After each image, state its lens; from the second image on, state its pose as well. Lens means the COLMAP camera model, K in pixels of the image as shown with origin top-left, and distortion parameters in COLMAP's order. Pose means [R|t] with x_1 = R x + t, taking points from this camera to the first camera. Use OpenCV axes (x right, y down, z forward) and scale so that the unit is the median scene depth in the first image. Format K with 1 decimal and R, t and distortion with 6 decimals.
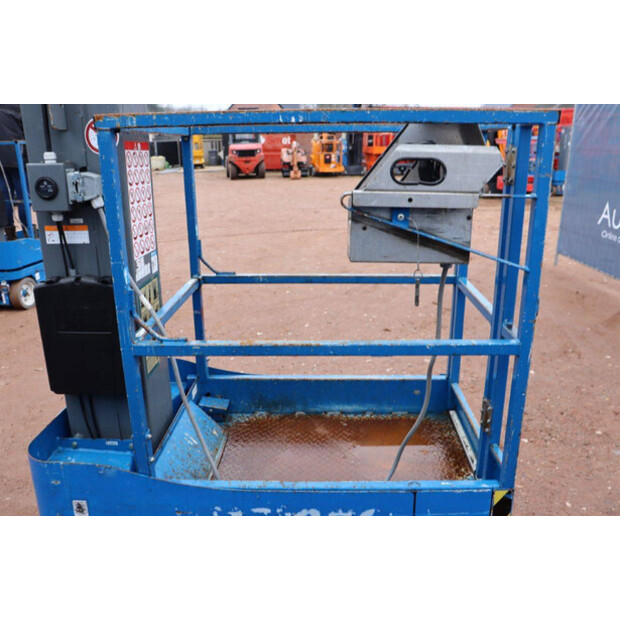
lens RADIAL K [[535.2, 0, 310.0], [0, 535.2, 310.0], [0, 0, 1]] dist [-0.062142, 0.003773]
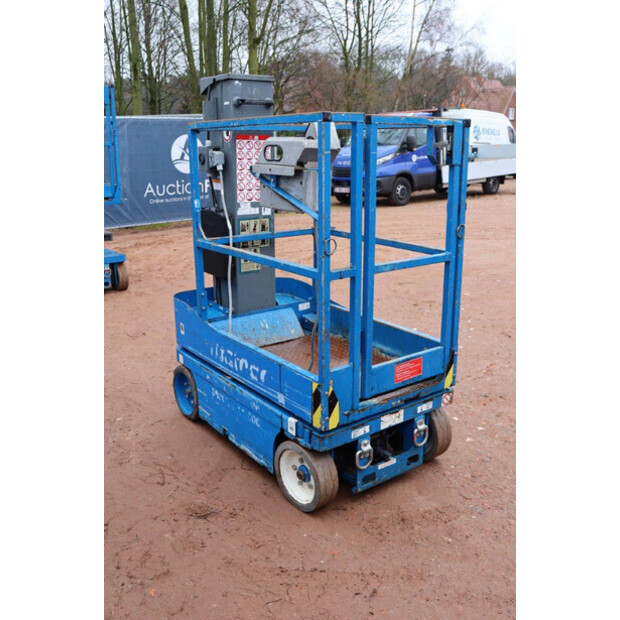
lens RADIAL K [[601.9, 0, 310.0], [0, 601.9, 310.0], [0, 0, 1]] dist [-0.081357, -0.007786]
pose [[0.622388, 0.216136, -0.752275, 1.373732], [-0.230783, 0.969064, 0.087485, 0.021681], [0.747912, 0.119163, 0.653014, -0.068466]]
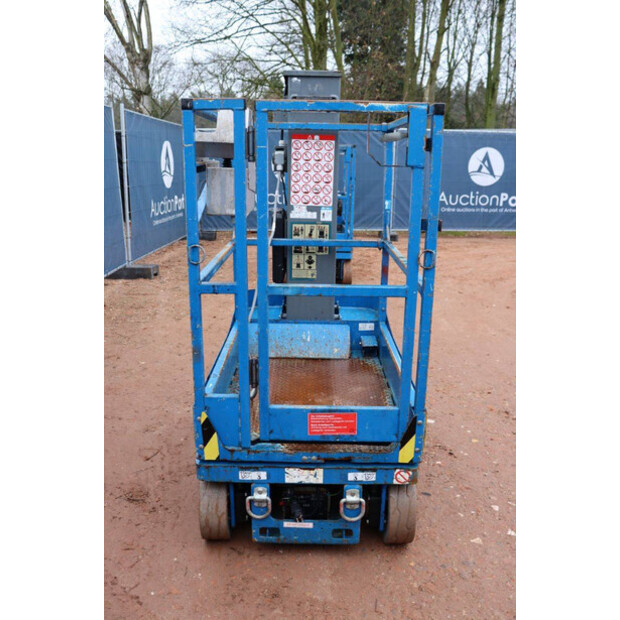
lens RADIAL K [[549.4, 0, 310.0], [0, 549.4, 310.0], [0, 0, 1]] dist [-0.109187, 0.020898]
pose [[0.025150, 0.279316, -0.959870, 1.413107], [-0.304972, 0.916546, 0.258719, -0.252854], [0.952029, 0.286227, 0.108235, 0.960287]]
